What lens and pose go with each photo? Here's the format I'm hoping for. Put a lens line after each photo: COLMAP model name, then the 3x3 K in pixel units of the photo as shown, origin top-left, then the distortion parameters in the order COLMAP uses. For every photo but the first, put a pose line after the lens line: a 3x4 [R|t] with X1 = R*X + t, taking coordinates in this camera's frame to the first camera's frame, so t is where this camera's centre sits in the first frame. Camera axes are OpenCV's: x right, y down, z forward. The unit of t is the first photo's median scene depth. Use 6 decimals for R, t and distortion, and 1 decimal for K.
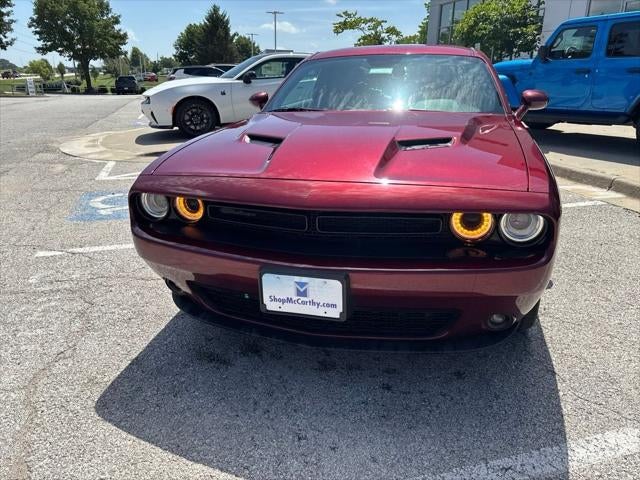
lens RADIAL K [[485.2, 0, 318.4], [0, 485.2, 241.4], [0, 0, 1]] dist [0.045419, -0.054699]
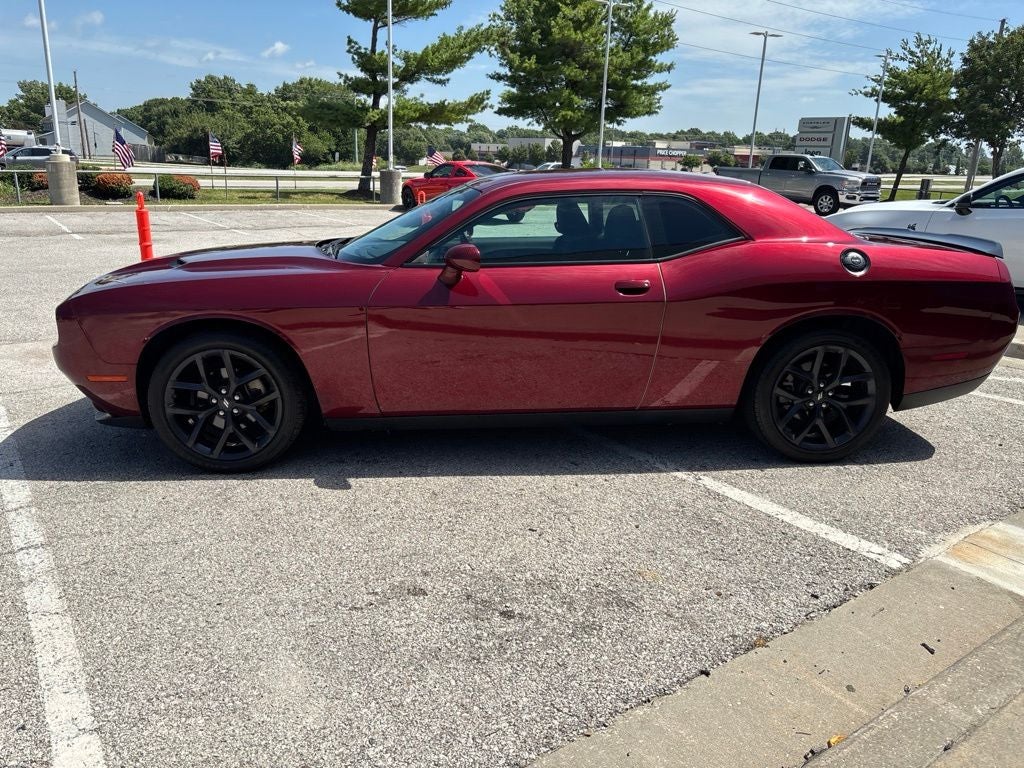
lens RADIAL K [[776.3, 0, 509.4], [0, 776.3, 383.6], [0, 0, 1]] dist [0.045419, -0.054699]
pose [[0.331493, 0.258164, -0.907449, 0.552113], [-0.322669, 0.934855, 0.148089, -0.113016], [0.886565, 0.243715, 0.393200, 0.246862]]
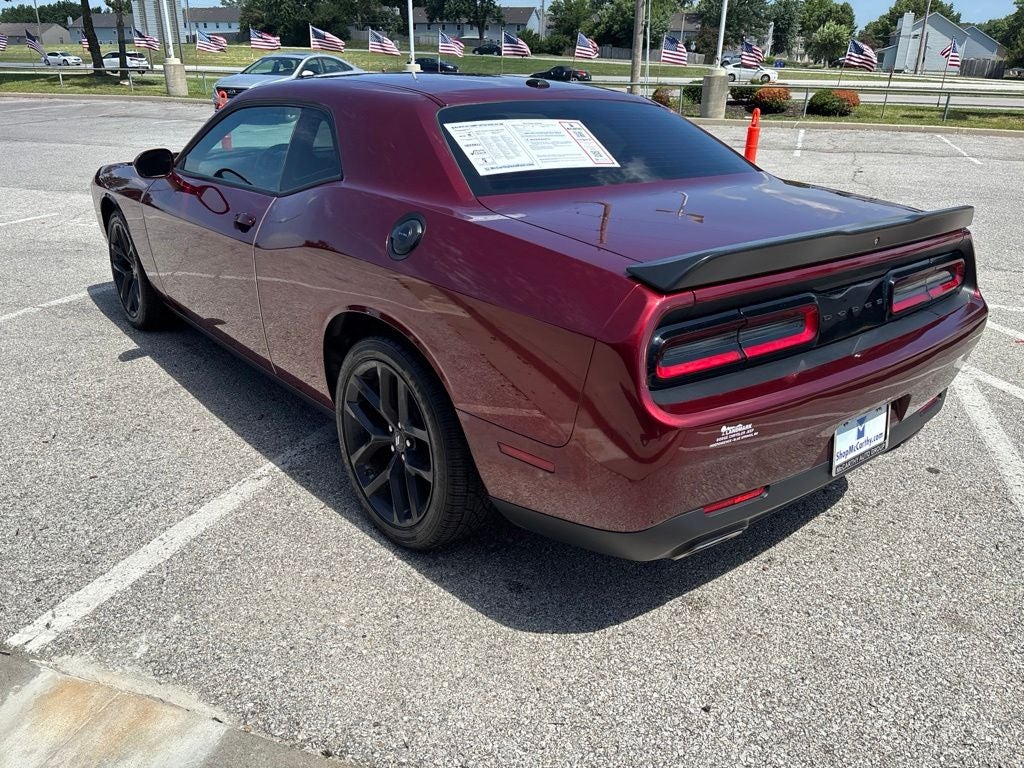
lens RADIAL K [[776.3, 0, 510.5], [0, 776.3, 391.8], [0, 0, 1]] dist [0.045419, -0.054699]
pose [[-0.585103, 0.302608, -0.752385, 0.389674], [-0.277481, 0.797067, 0.536366, -0.275634], [0.762010, 0.522602, -0.382398, 0.714651]]
